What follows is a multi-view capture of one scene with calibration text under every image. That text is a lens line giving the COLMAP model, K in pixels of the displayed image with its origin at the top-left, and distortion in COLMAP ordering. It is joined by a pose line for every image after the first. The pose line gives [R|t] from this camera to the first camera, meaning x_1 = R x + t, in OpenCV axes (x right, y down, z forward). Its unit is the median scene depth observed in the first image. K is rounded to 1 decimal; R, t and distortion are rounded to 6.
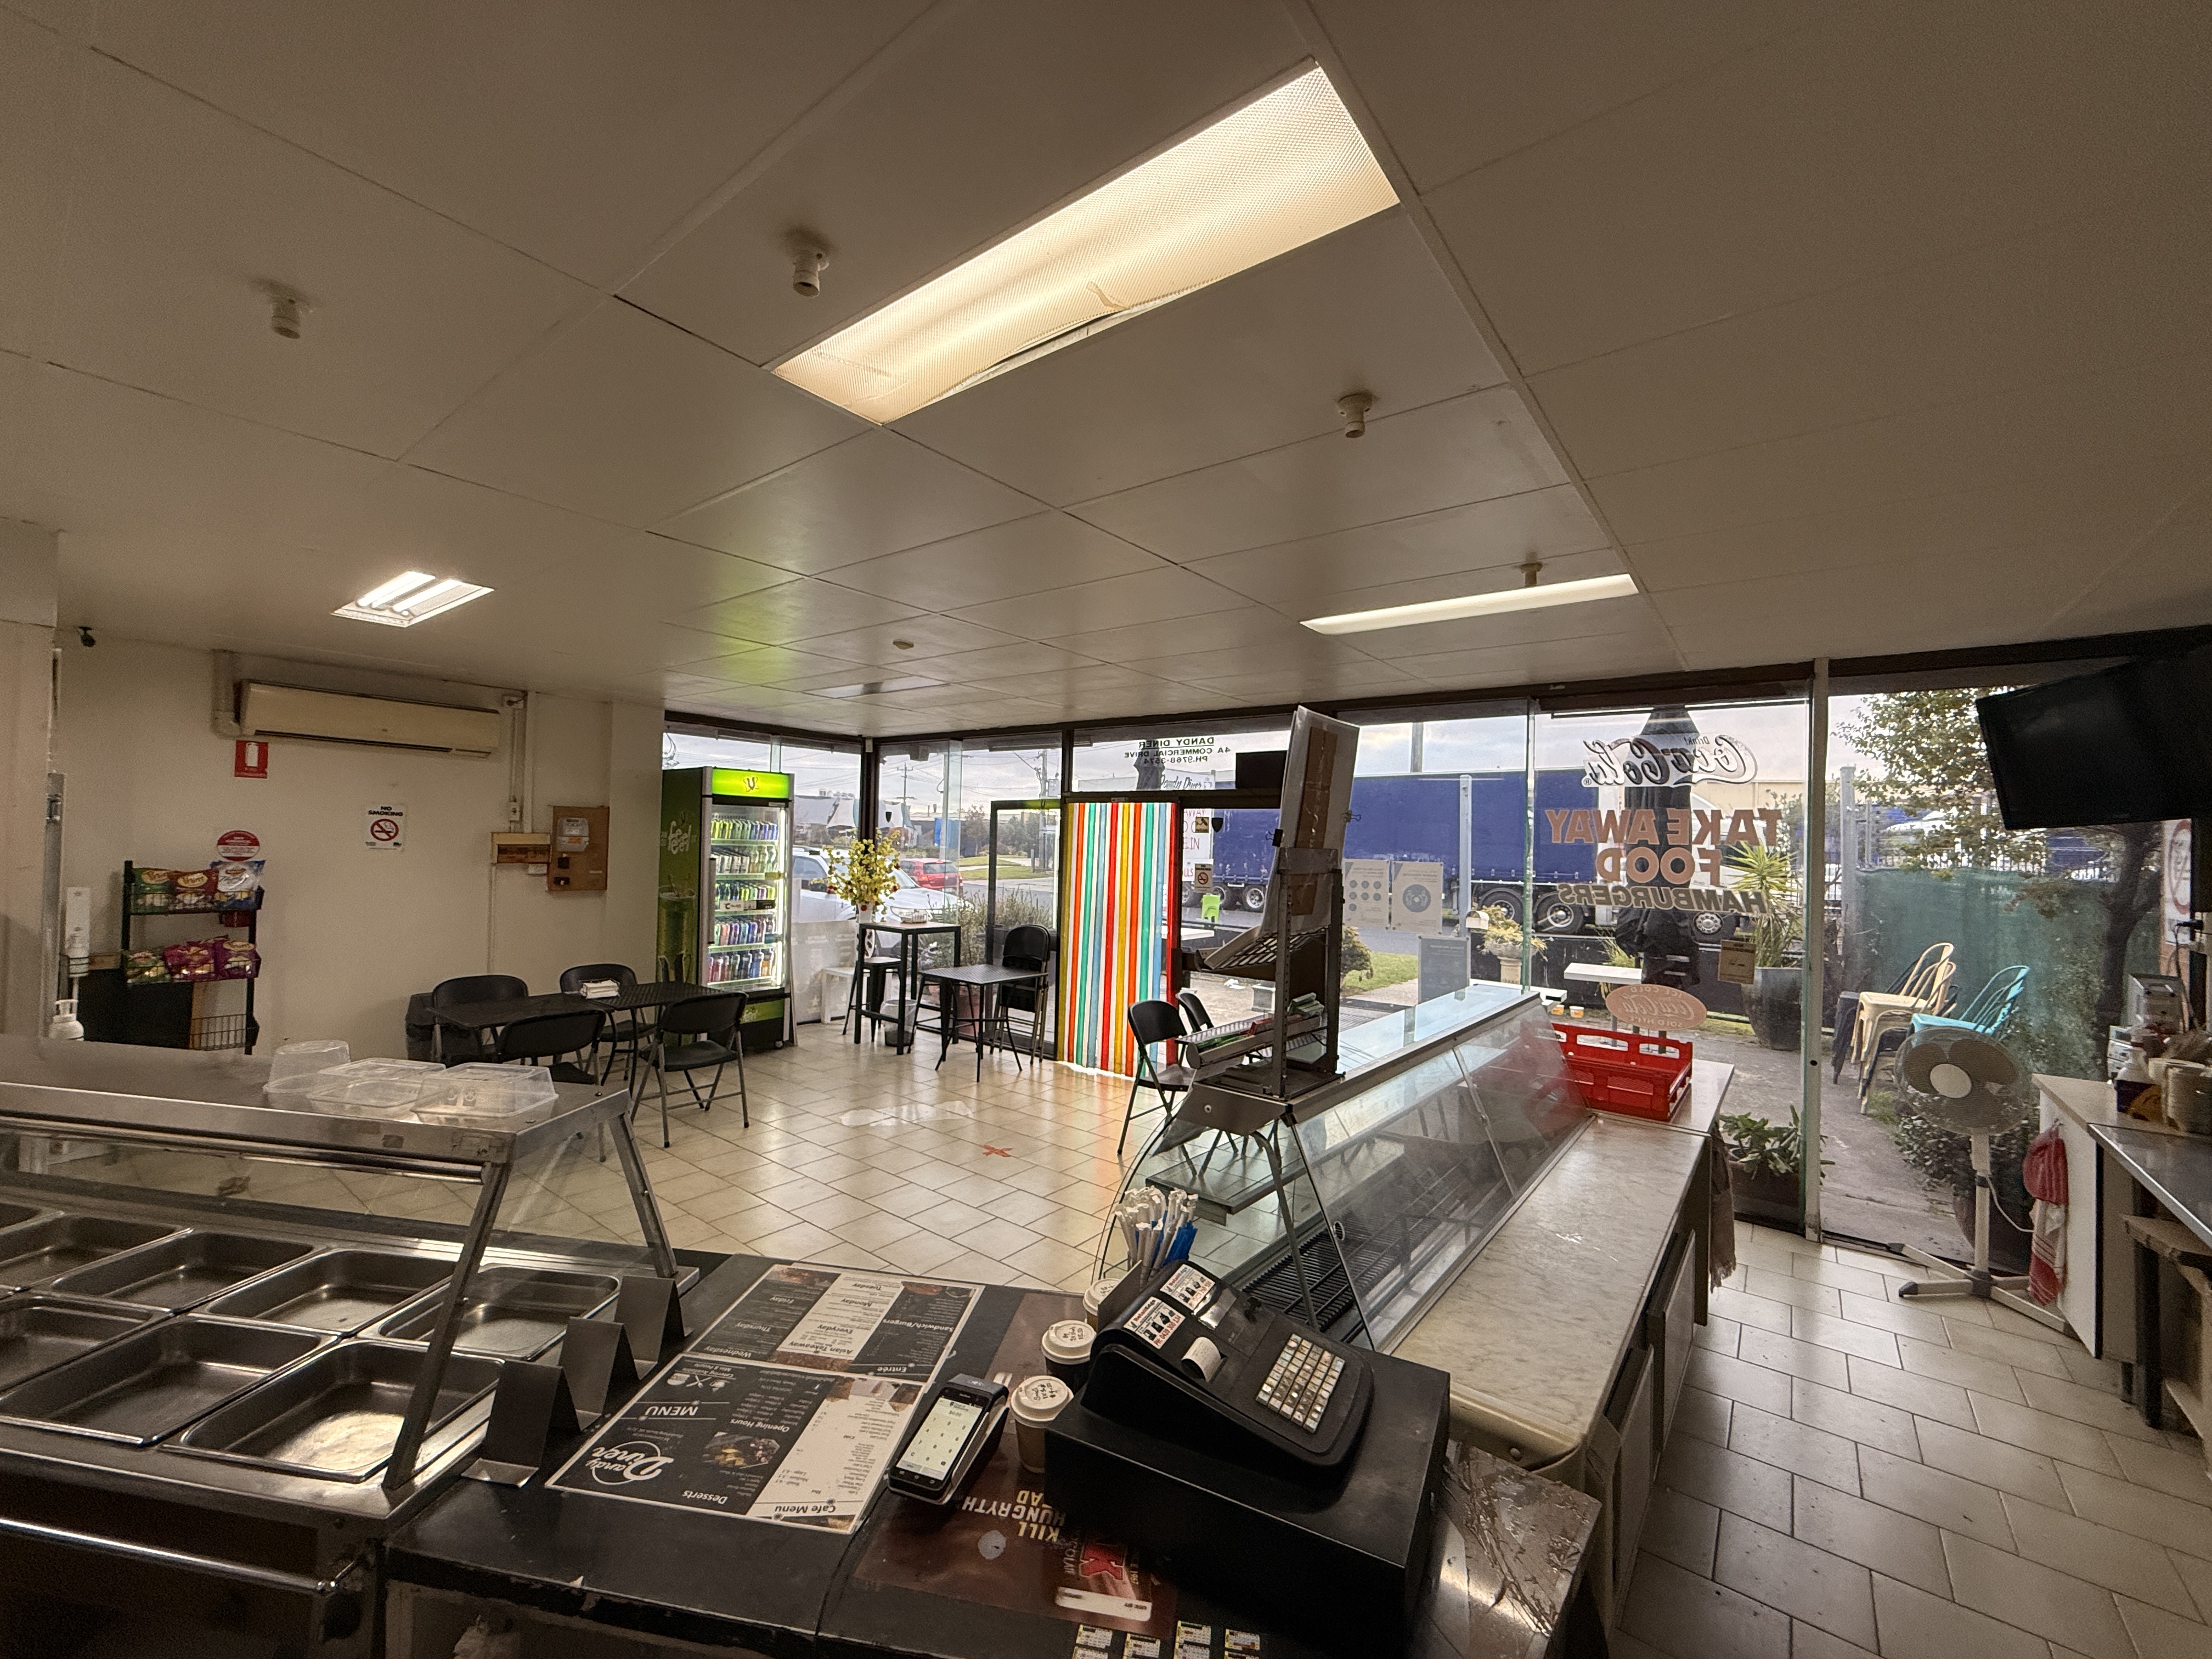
lens RADIAL K [[881.2, 0, 1102.6], [0, 881.2, 827.9], [0, 0, 1]] dist [0.000046, -0.000072]
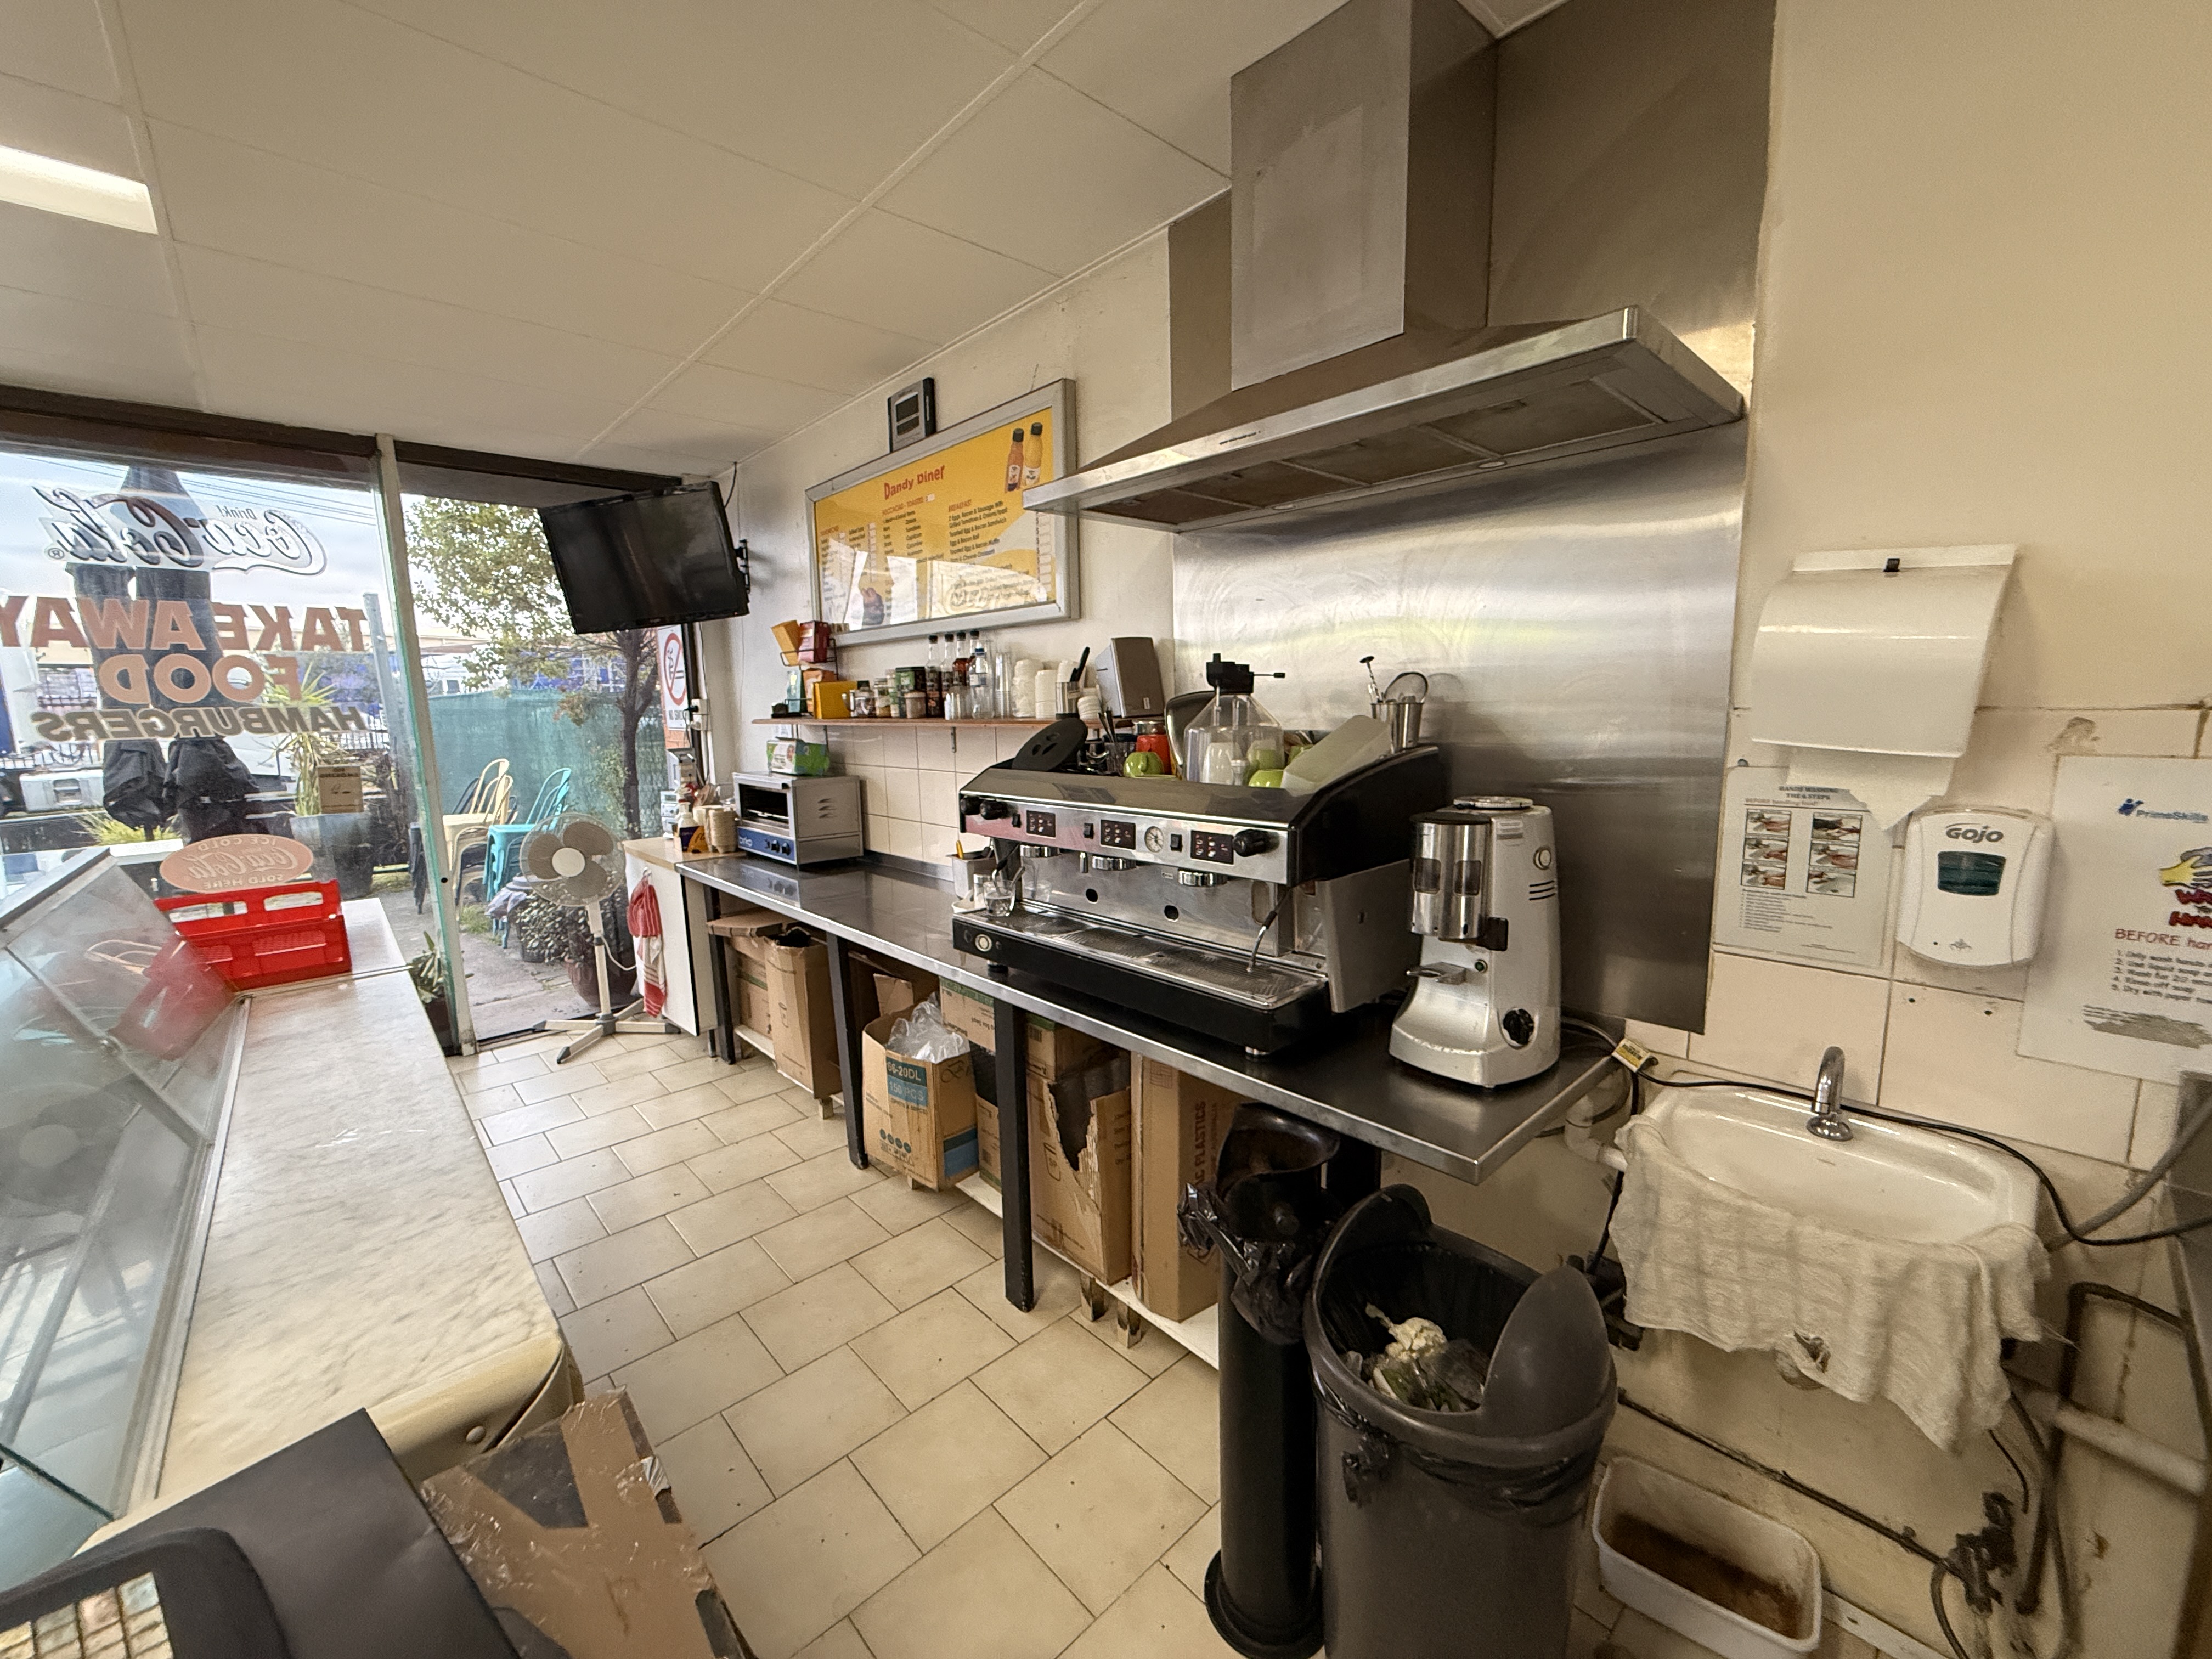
lens RADIAL K [[881.2, 0, 1102.6], [0, 881.2, 827.9], [0, 0, 1]] dist [0.000046, -0.000072]
pose [[0.159091, -0.175507, 0.971539, -0.001222], [0.013620, 0.984368, 0.175594, 0.055690], [-0.987170, -0.014703, 0.158994, 0.151790]]
